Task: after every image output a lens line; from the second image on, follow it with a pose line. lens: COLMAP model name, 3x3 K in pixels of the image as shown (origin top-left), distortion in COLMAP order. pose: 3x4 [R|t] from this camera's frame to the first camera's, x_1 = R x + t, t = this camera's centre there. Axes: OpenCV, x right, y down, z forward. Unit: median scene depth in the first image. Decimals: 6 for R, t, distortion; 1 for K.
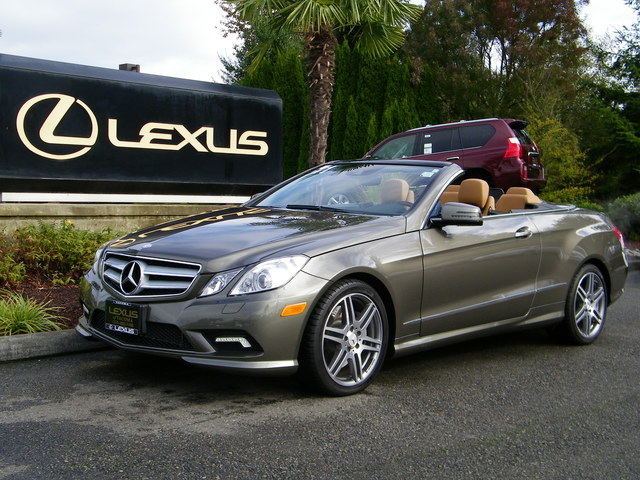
lens RADIAL K [[864.1, 0, 320.0], [0, 864.1, 240.0], [0, 0, 1]] dist [0.006754, 0.058636]
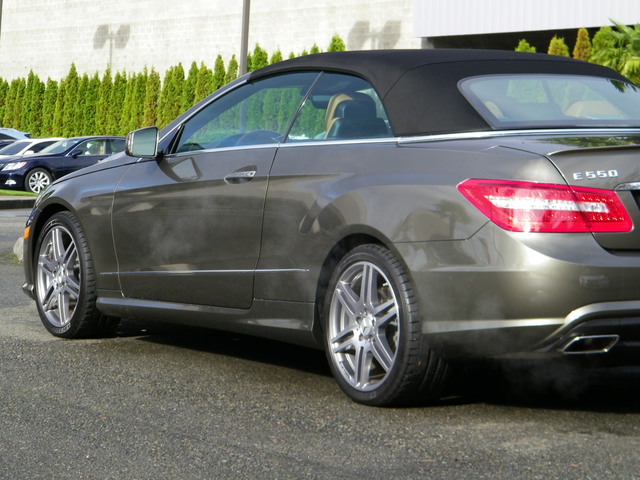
lens RADIAL K [[1985.5, 0, 320.0], [0, 1985.5, 240.0], [0, 0, 1]] dist [0.103746, -0.118903]
pose [[-0.201677, 0.023484, -0.979170, 1.148793], [-0.067206, 0.997025, 0.037754, -0.012884], [0.977144, 0.073420, -0.199499, 0.941233]]
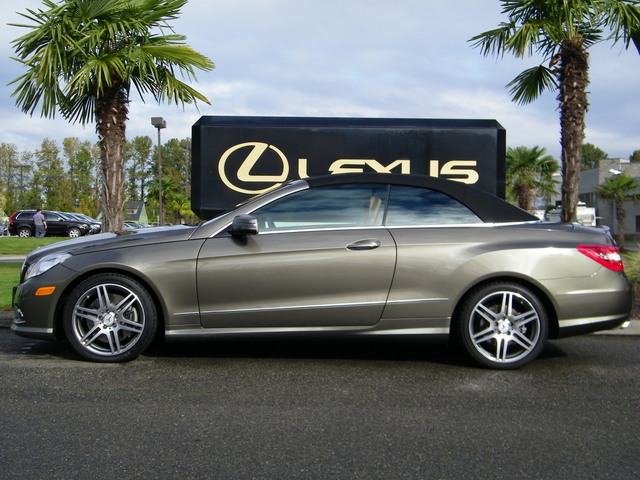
lens RADIAL K [[893.7, 0, 320.0], [0, 893.7, 240.0], [0, 0, 1]] dist [0.042232, 0.050539]
pose [[0.726762, -0.003311, -0.686882, 0.659210], [-0.033227, 0.998648, -0.039970, 0.021838], [0.686086, 0.051872, 0.725669, 0.131267]]
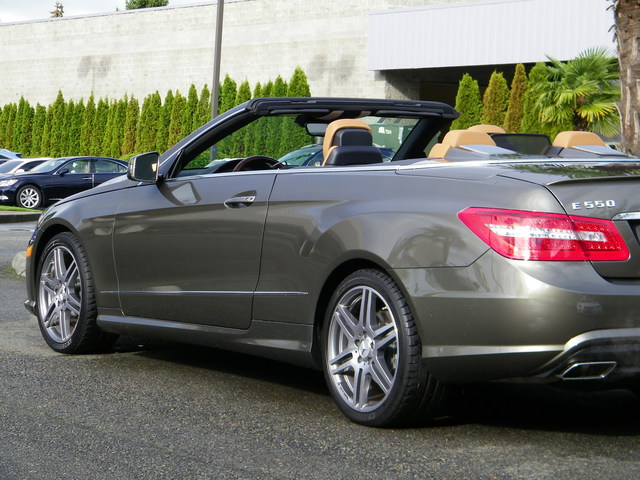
lens RADIAL K [[1765.3, 0, 320.0], [0, 1765.3, 240.0], [0, 0, 1]] dist [0.137164, -0.273970]
pose [[-0.178145, 0.016566, -0.983865, 1.077835], [-0.075316, 0.996696, 0.030419, -0.015483], [0.981118, 0.079519, -0.176308, 0.905568]]
